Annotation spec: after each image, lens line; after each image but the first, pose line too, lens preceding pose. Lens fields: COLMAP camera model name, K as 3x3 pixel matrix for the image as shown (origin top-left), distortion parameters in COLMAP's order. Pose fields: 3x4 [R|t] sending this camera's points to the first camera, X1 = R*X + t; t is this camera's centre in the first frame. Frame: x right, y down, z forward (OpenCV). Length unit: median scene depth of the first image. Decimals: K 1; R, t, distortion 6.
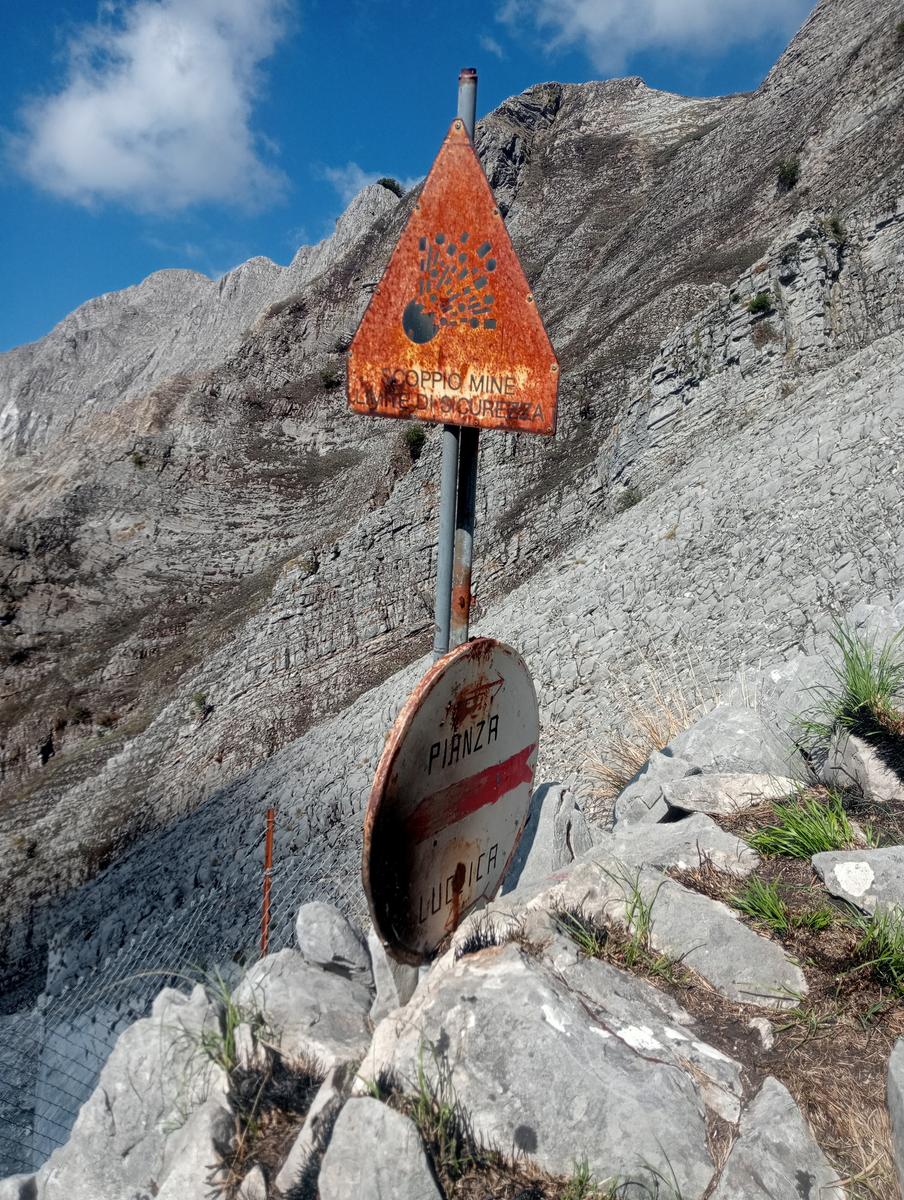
lens RADIAL K [[932.3, 0, 445.3], [0, 932.3, 598.7], [0, 0, 1]] dist [-0.001833, -0.029345]
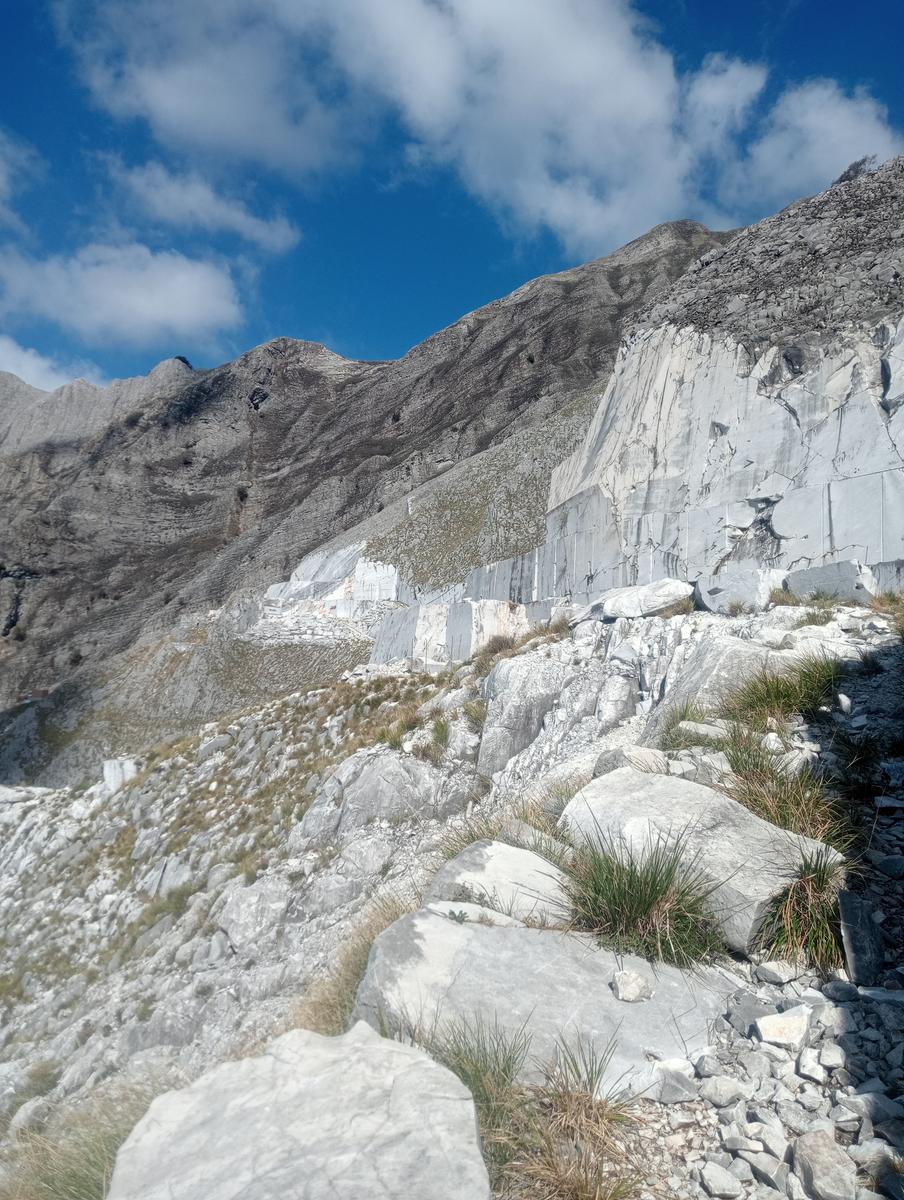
lens RADIAL K [[932.3, 0, 452.4], [0, 932.3, 601.9], [0, 0, 1]] dist [-0.001833, -0.029345]
pose [[0.877049, 0.057163, 0.476989, -0.635913], [-0.009284, 0.994727, -0.102139, 0.319981], [-0.480312, 0.085153, 0.872954, -1.208219]]
